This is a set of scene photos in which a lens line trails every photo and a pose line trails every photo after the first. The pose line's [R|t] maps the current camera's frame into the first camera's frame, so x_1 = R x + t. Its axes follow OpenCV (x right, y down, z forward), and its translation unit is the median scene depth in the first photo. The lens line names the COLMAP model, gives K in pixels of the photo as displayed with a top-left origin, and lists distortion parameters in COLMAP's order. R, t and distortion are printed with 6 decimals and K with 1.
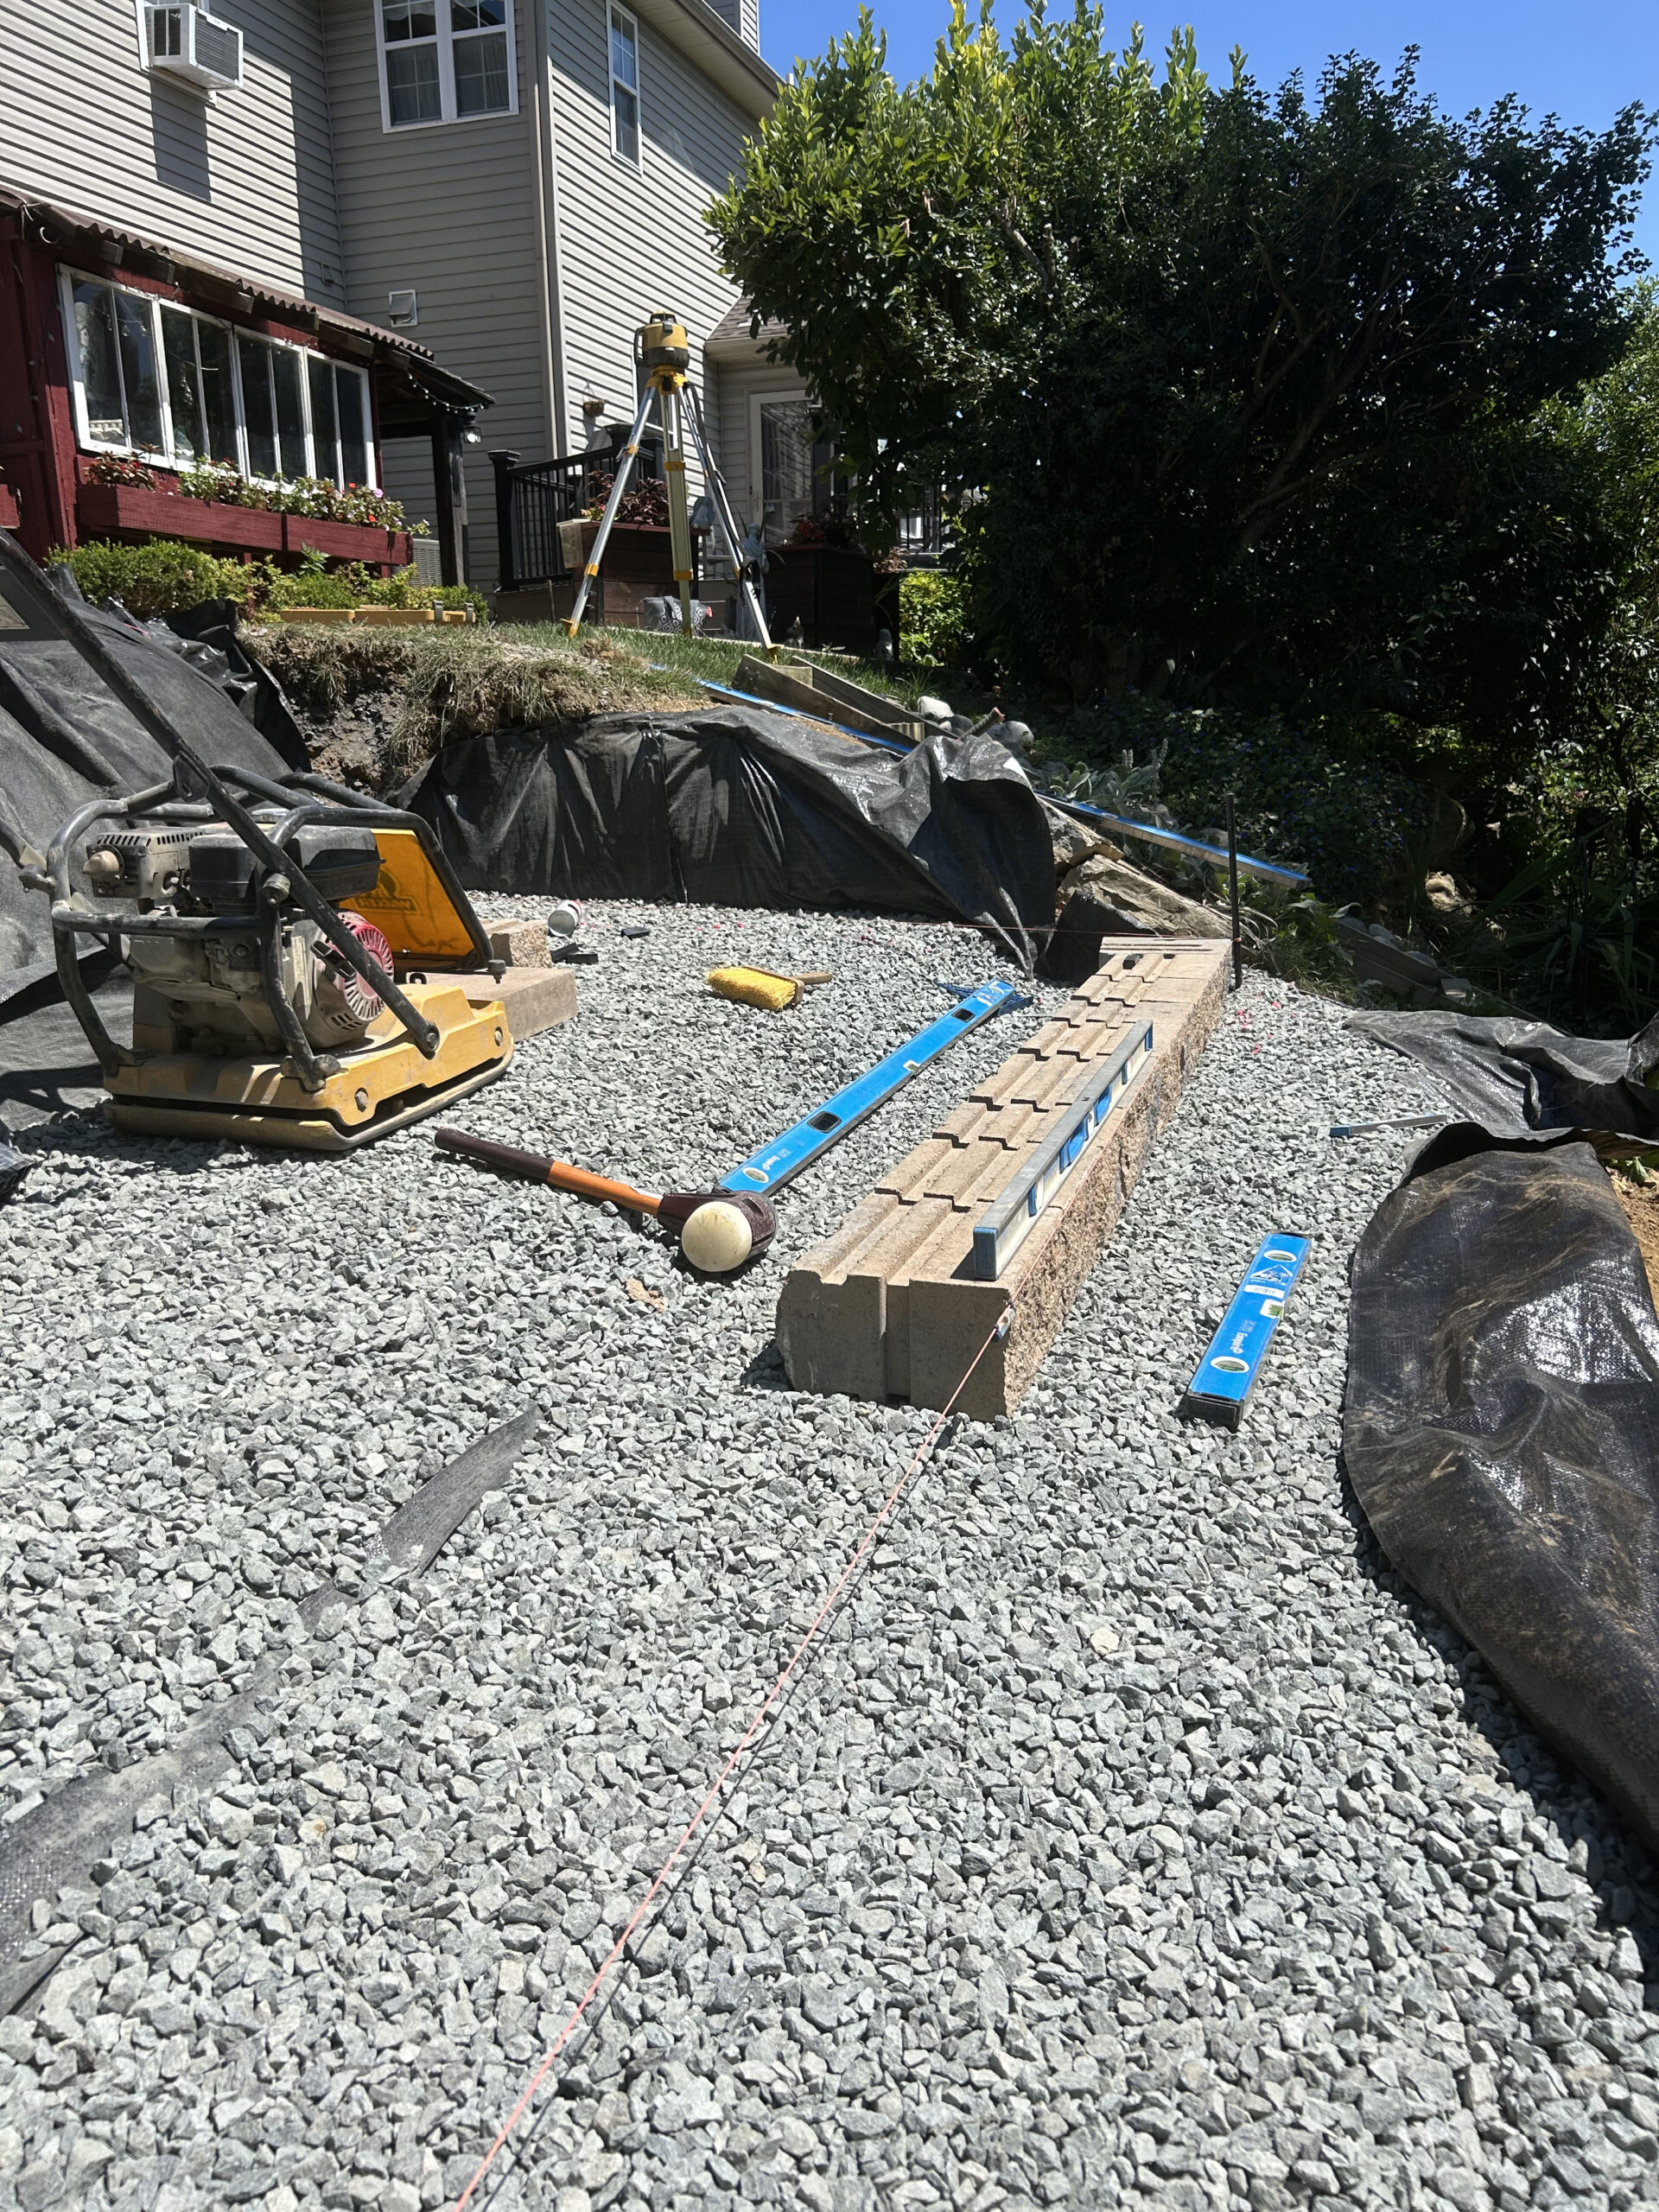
lens RADIAL K [[1670.8, 0, 827.8], [0, 1670.8, 1106.3], [0, 0, 1]] dist [0.005312, -0.001887]
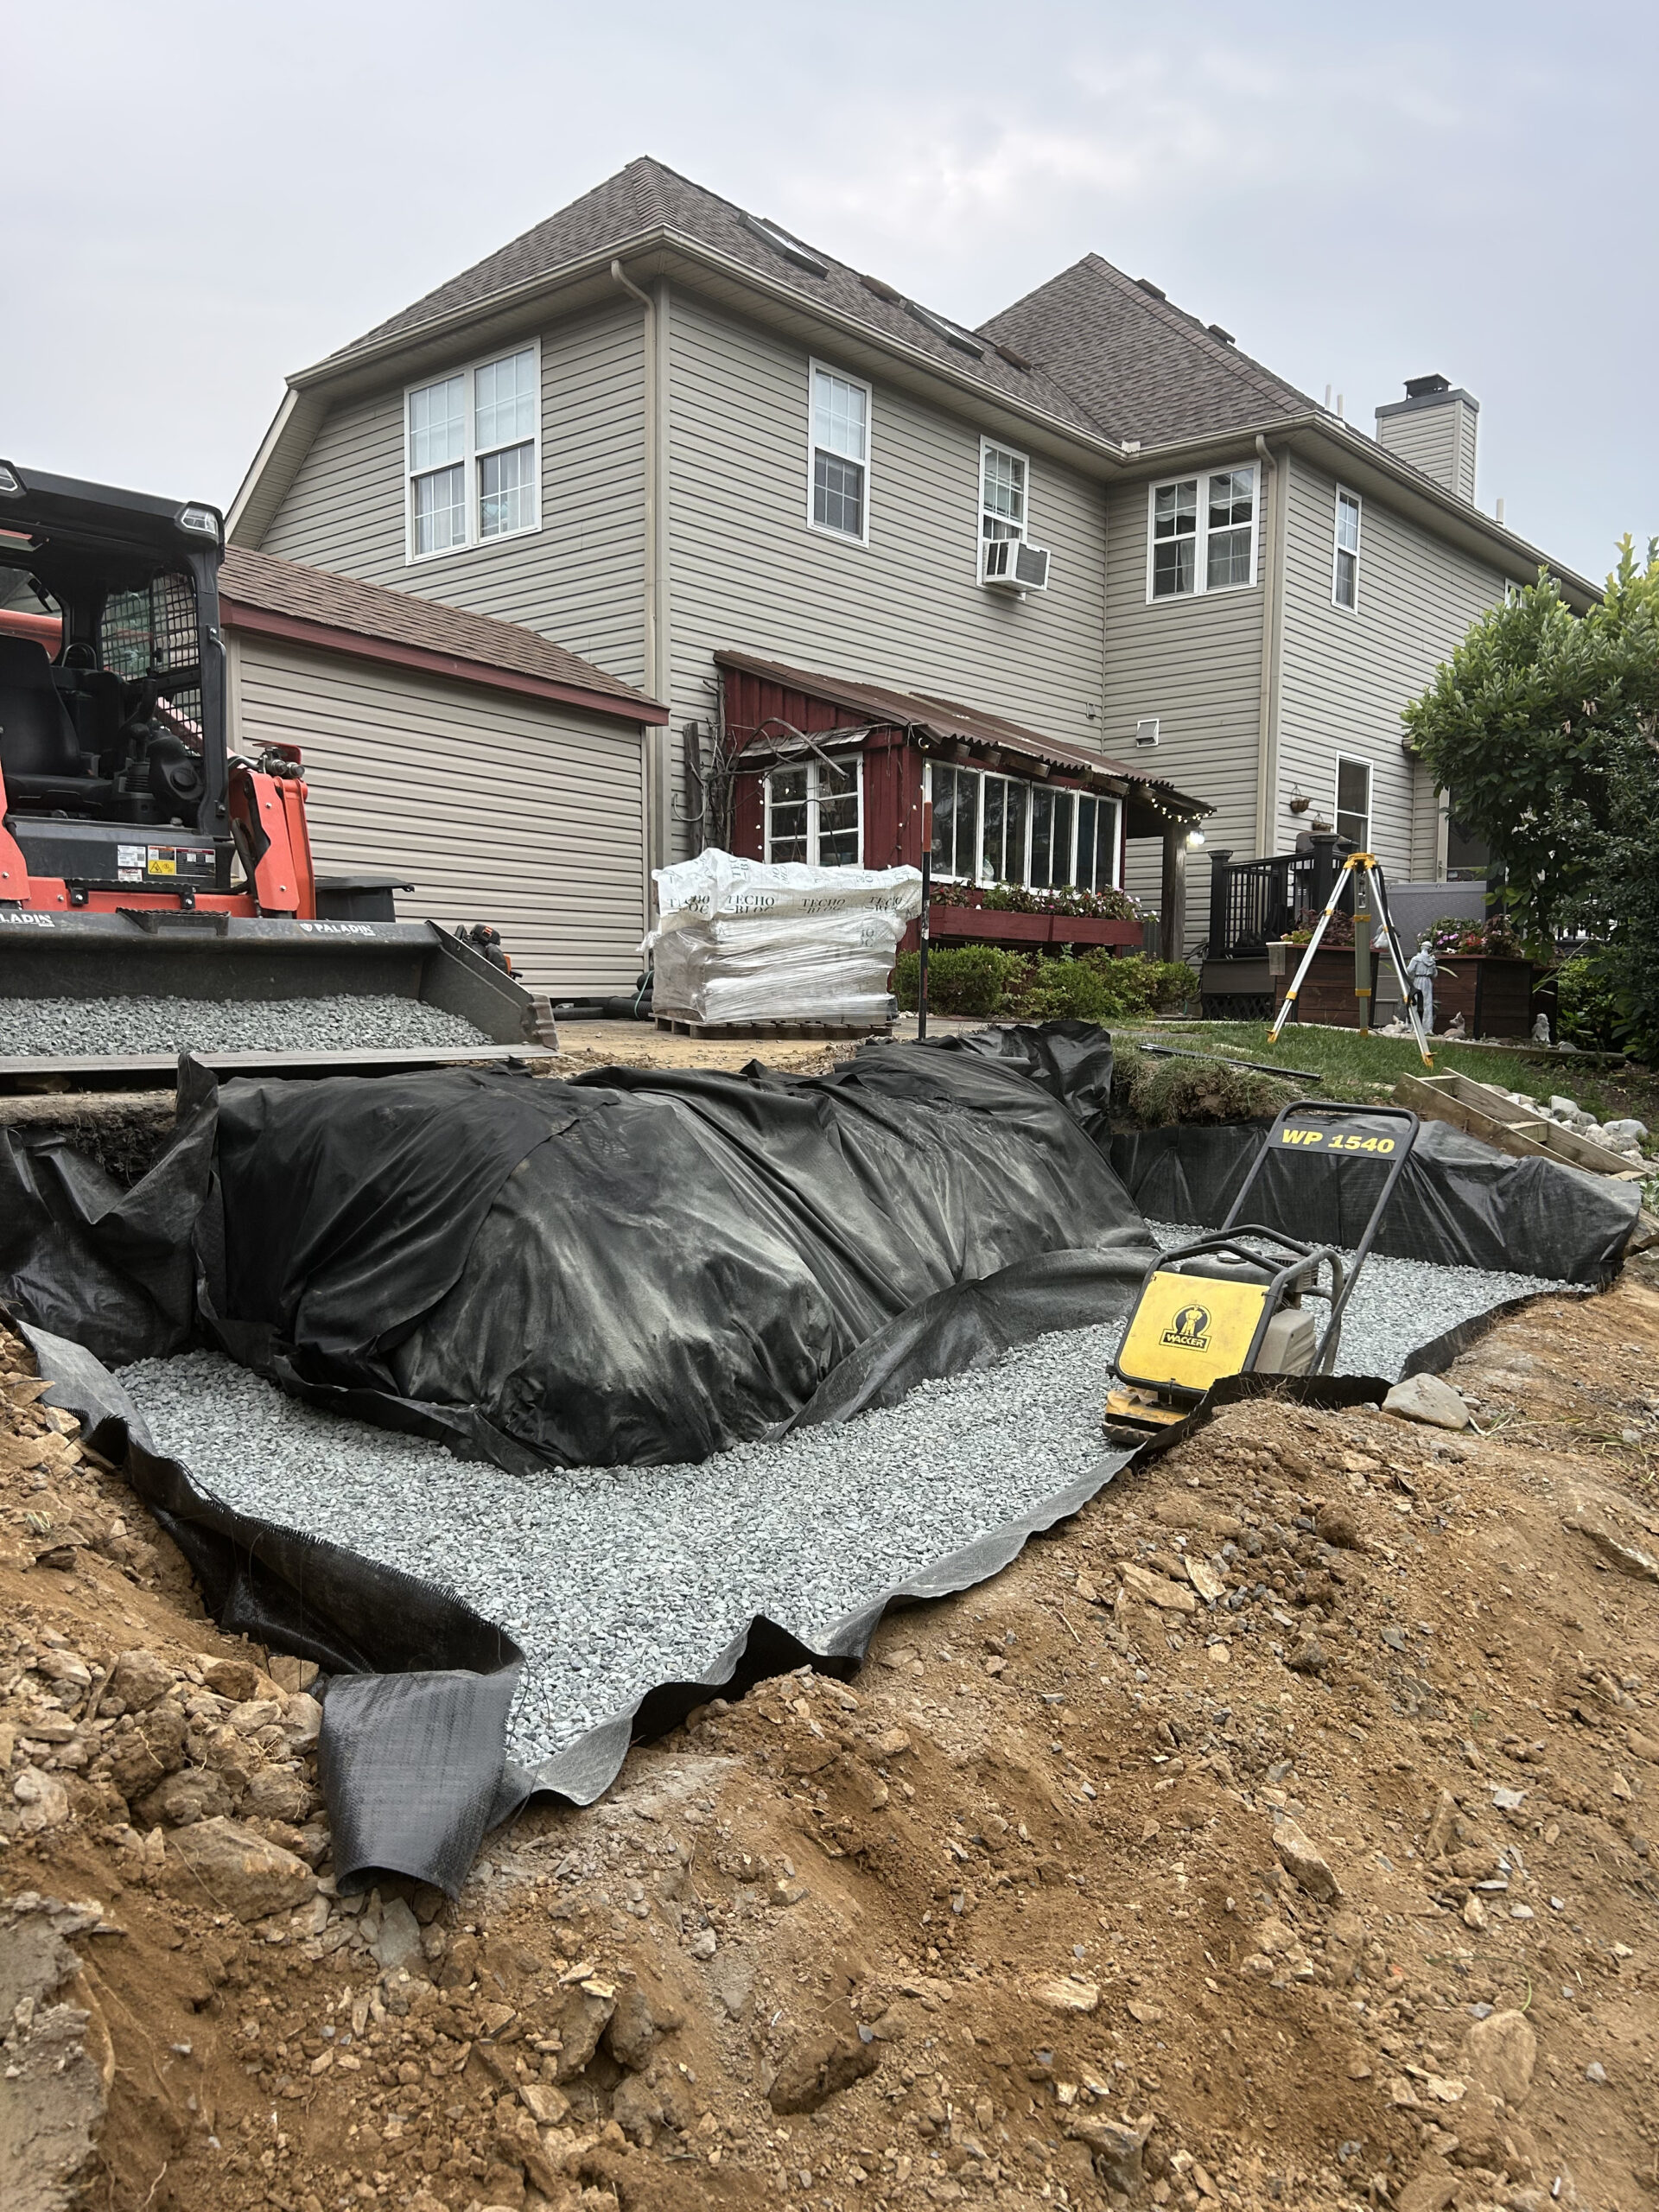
lens RADIAL K [[1670.8, 0, 826.3], [0, 1670.8, 1112.6], [0, 0, 1]] dist [0.005312, -0.001887]
pose [[0.922105, 0.056189, -0.382838, 0.019680], [-0.120485, 0.981907, -0.146089, 0.010906], [0.367702, 0.180836, 0.912192, -0.201270]]
